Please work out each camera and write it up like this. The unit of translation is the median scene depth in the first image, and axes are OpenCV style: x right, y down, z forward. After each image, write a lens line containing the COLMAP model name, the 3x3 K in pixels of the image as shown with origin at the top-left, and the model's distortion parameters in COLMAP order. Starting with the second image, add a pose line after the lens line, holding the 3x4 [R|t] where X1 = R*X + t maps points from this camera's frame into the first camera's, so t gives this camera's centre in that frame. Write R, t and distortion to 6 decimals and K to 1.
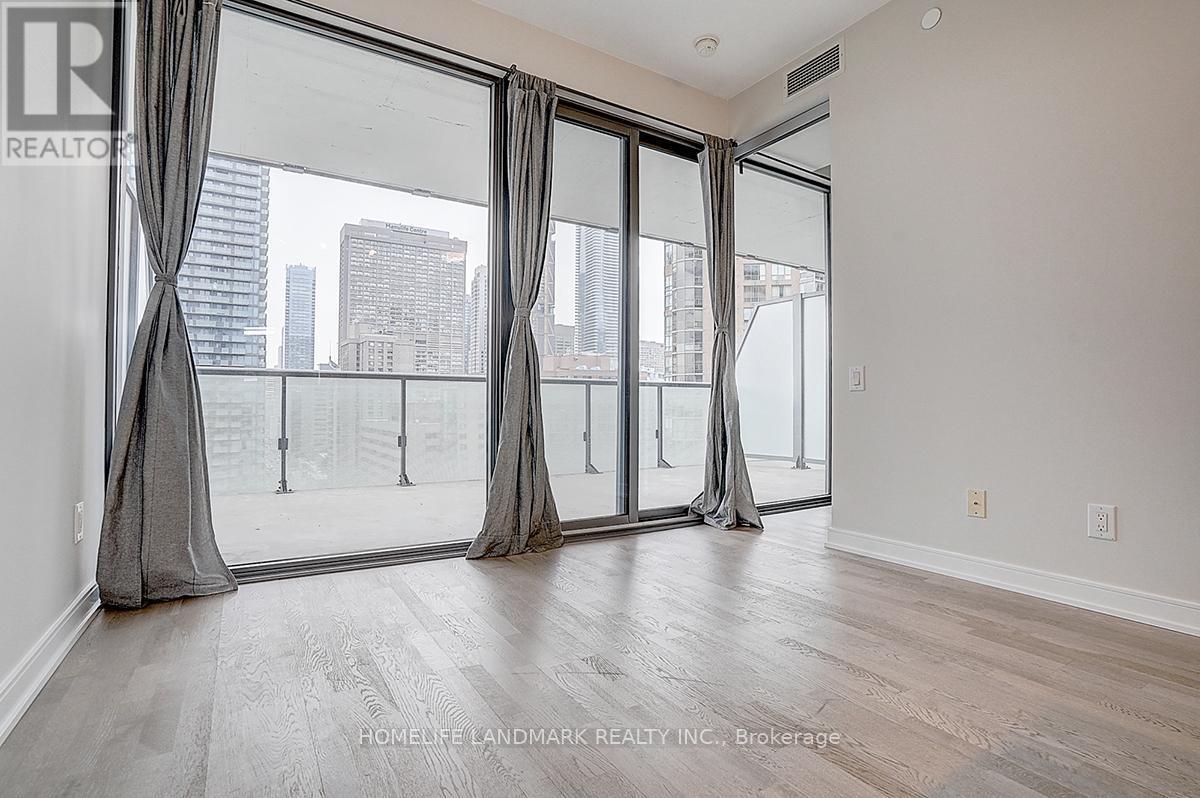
lens RADIAL K [[573.4, 0, 599.5], [0, 573.4, 405.1], [0, 0, 1]] dist [-0.035178, 0.014755]
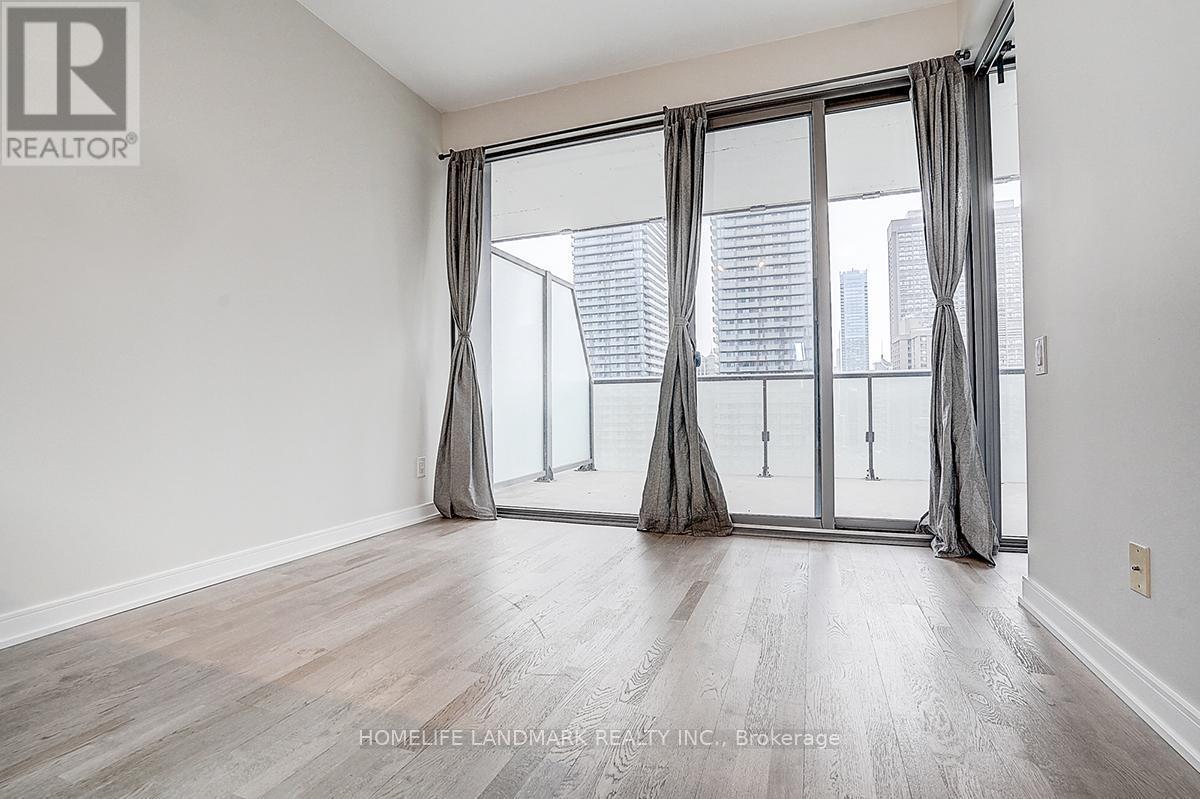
lens RADIAL K [[573.4, 0, 621.0], [0, 573.4, 401.8], [0, 0, 1]] dist [-0.035178, 0.014755]
pose [[0.619266, -0.014939, -0.785040, 0.573242], [0.013157, 0.999876, -0.008648, 0.006485], [0.785071, -0.004973, 0.619385, 0.179698]]
